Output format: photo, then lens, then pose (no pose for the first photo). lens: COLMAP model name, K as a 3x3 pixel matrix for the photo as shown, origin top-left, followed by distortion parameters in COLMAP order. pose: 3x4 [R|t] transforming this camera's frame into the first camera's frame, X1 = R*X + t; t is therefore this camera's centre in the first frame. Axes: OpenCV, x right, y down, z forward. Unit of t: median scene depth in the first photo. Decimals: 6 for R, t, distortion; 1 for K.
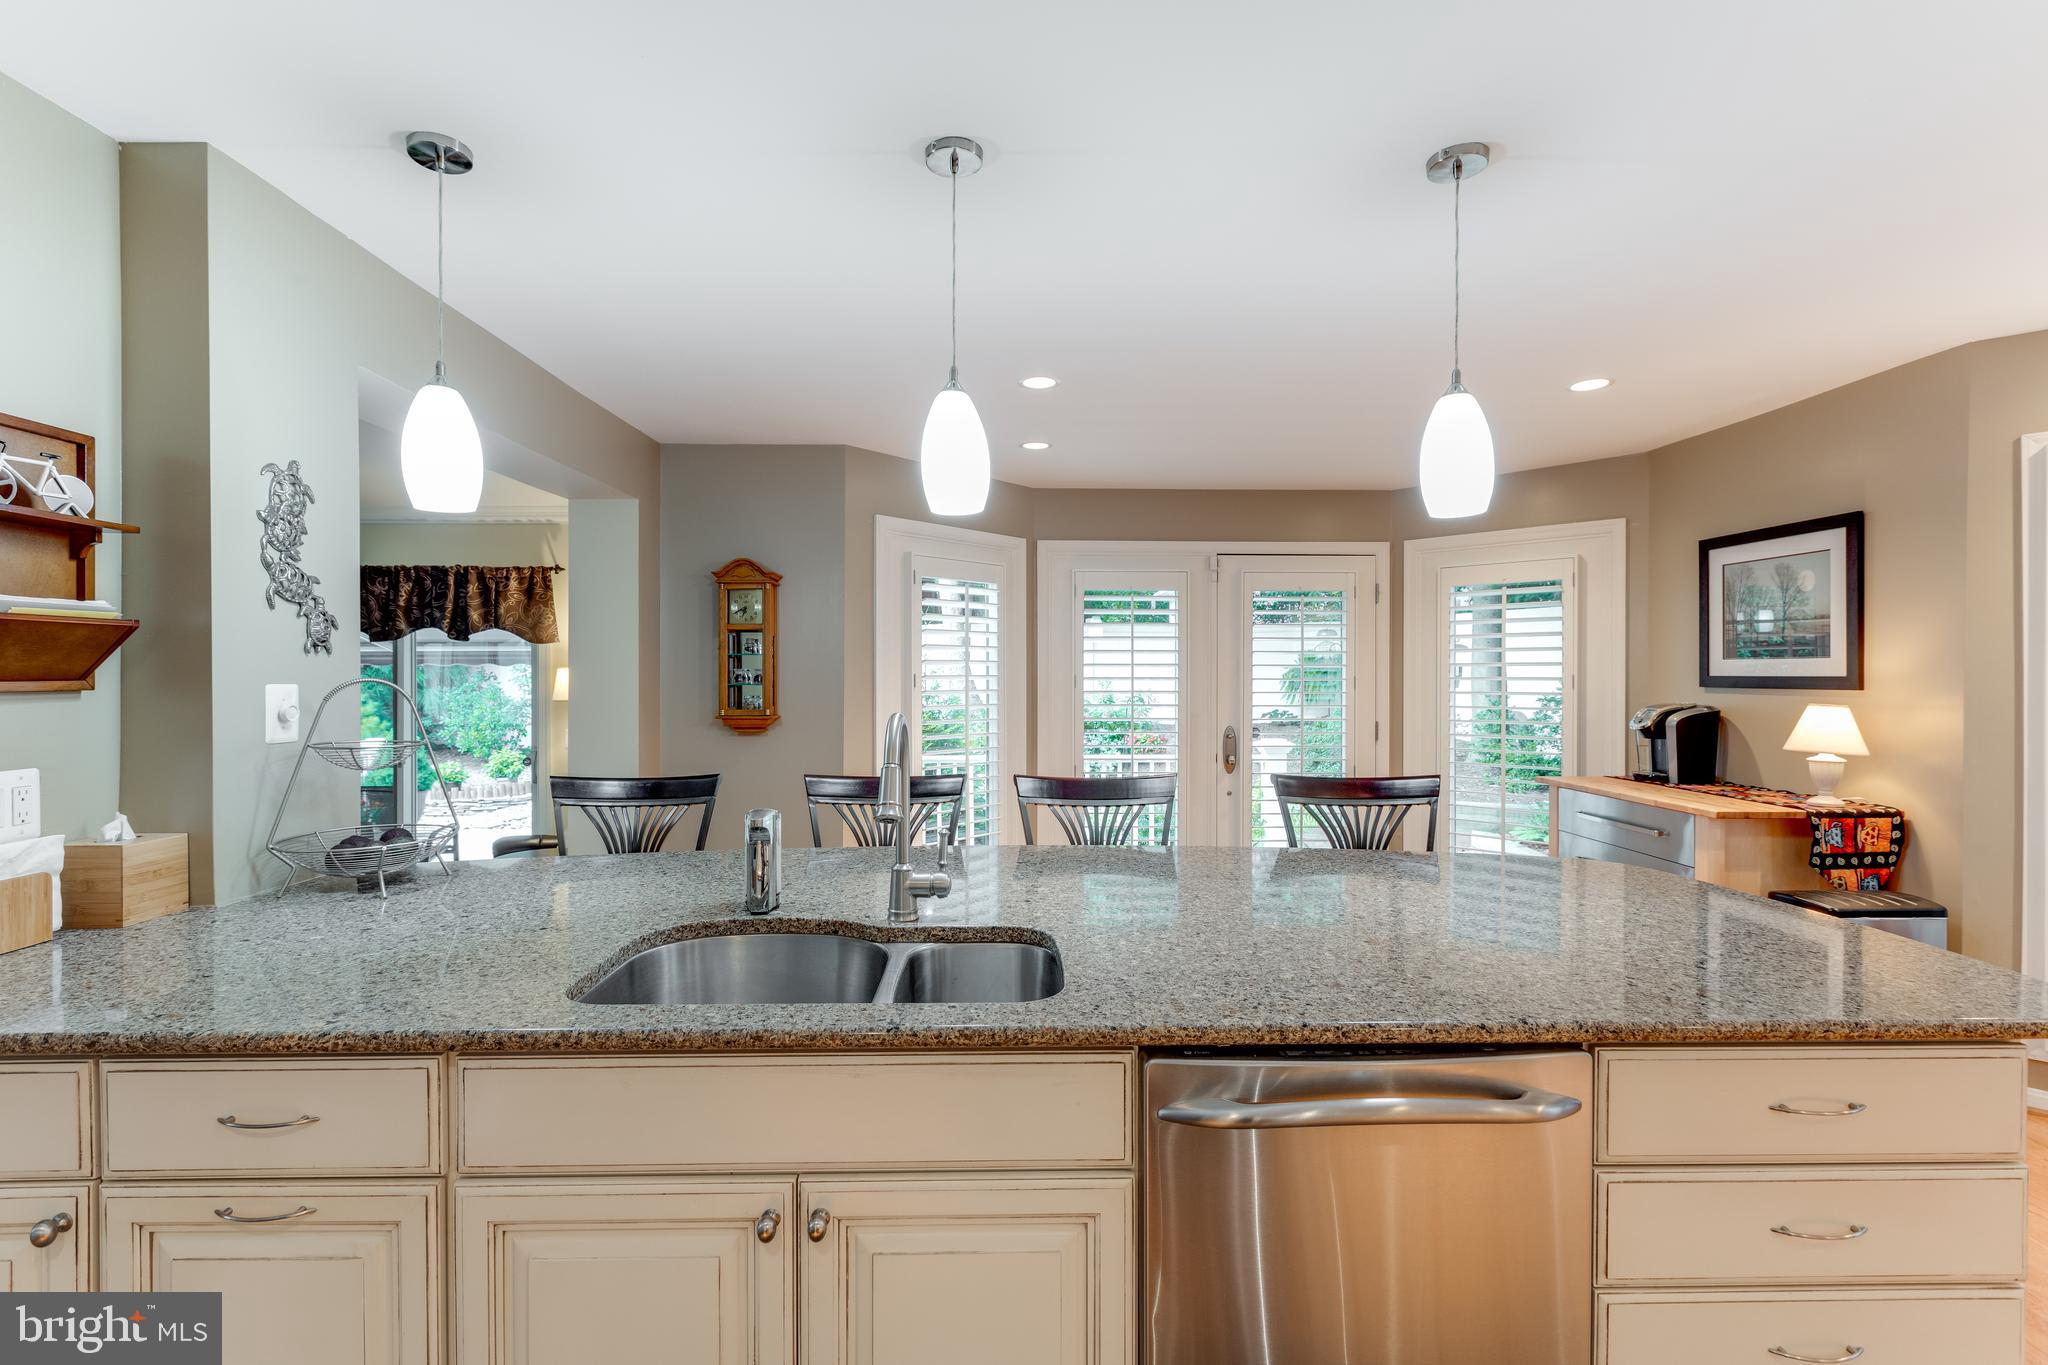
lens RADIAL K [[918.4, 0, 1017.8], [0, 918.4, 677.6], [0, 0, 1]] dist [-0.001723, 0.000397]
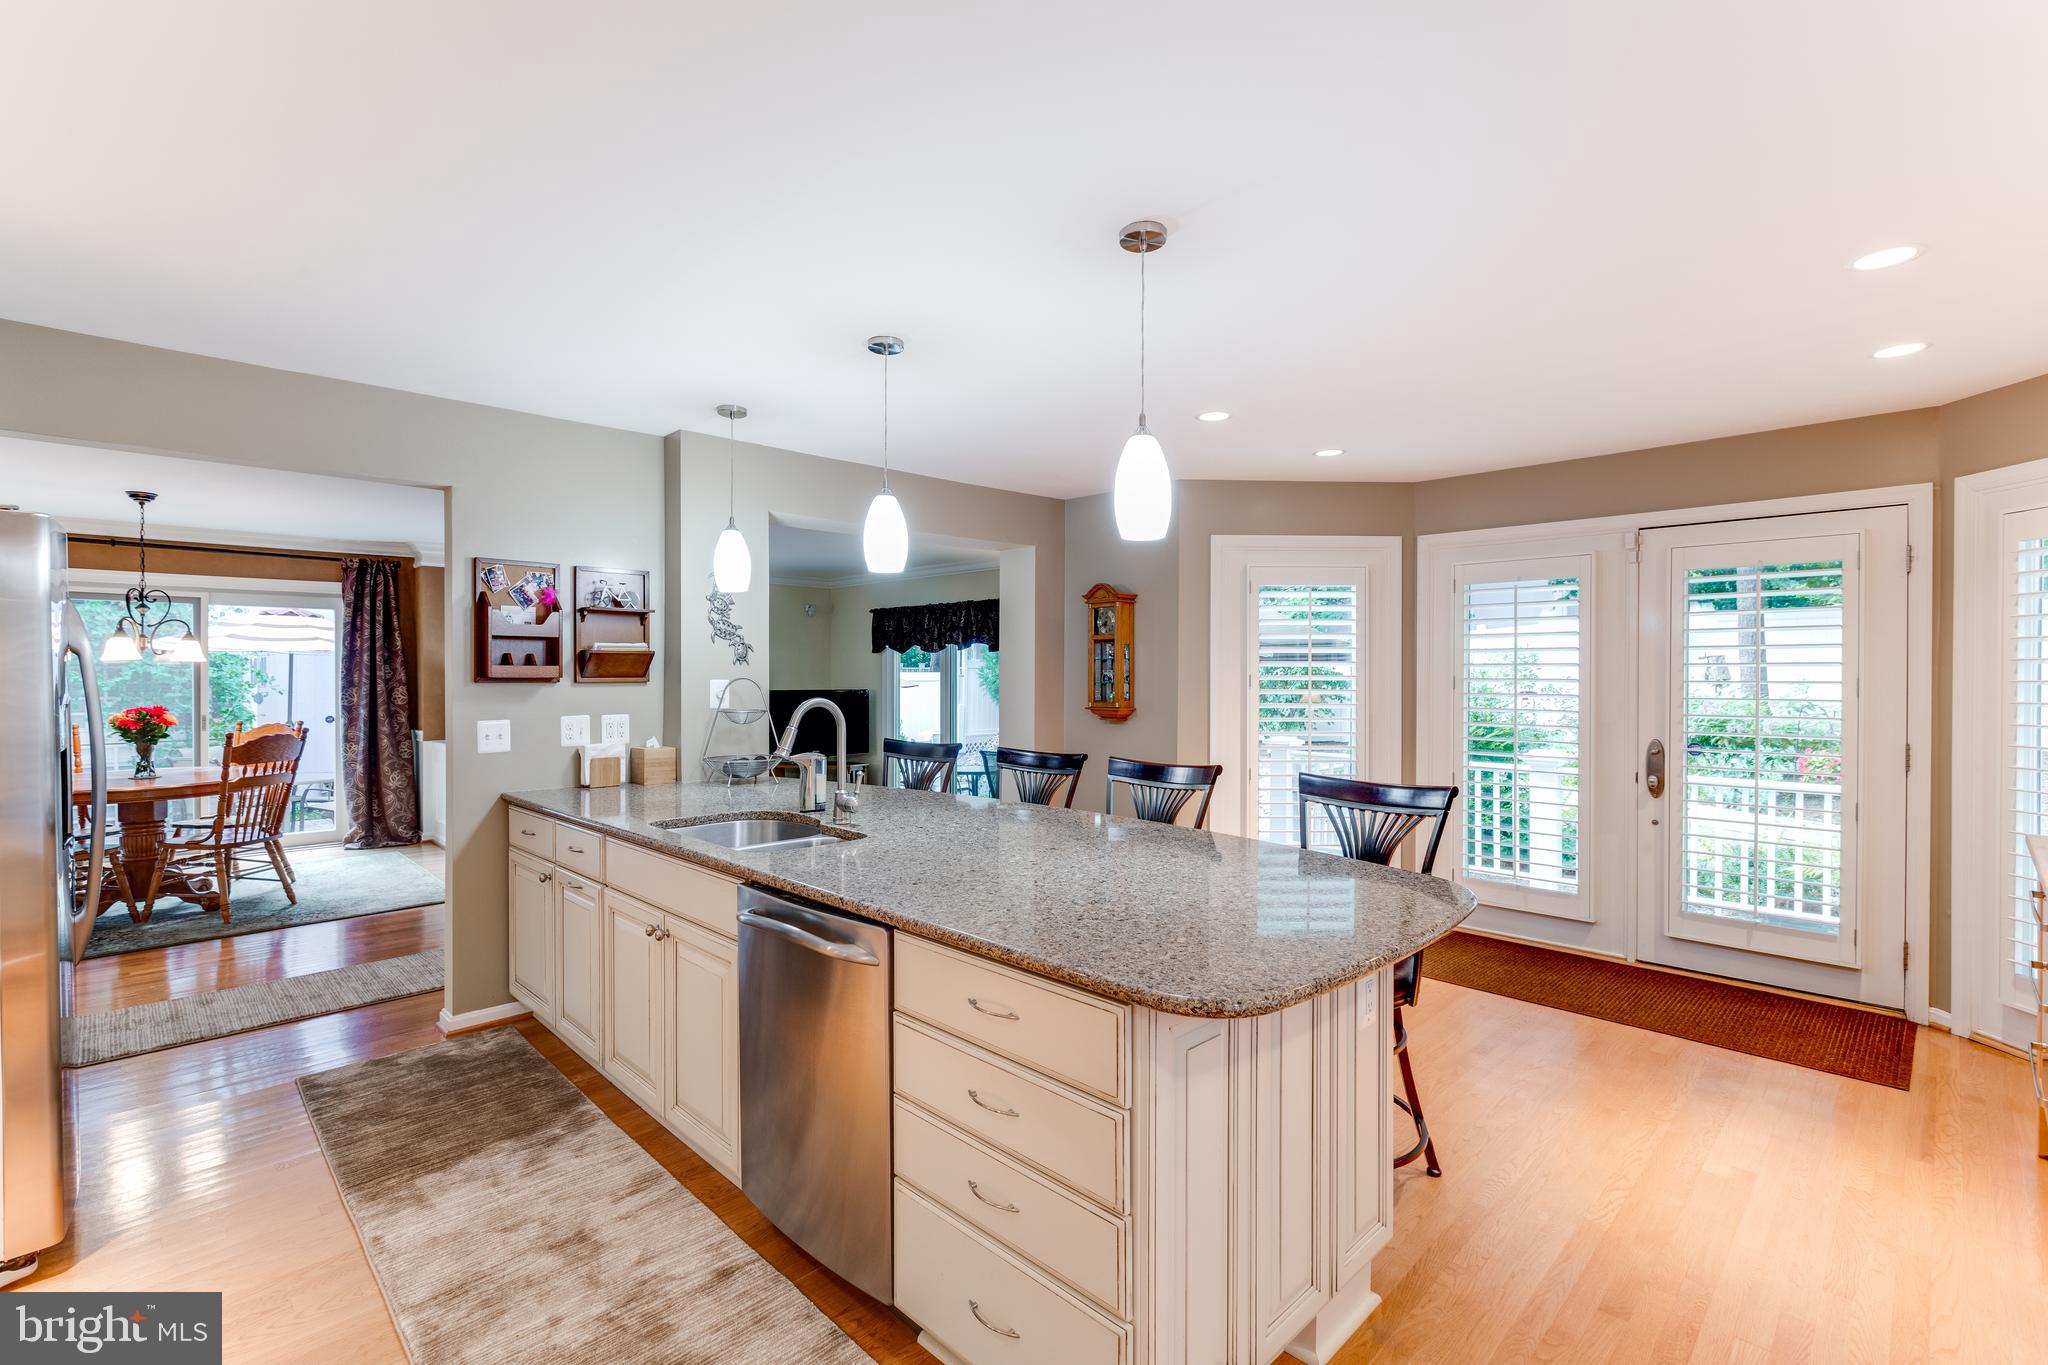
lens RADIAL K [[924.1, 0, 1019.9], [0, 924.1, 679.6], [0, 0, 1]] dist [-0.001465, -0.000295]
pose [[0.690605, 0.006000, -0.723208, 0.385521], [-0.004476, 0.999982, 0.004022, -0.001123], [0.723219, 0.000459, 0.690619, 0.025171]]
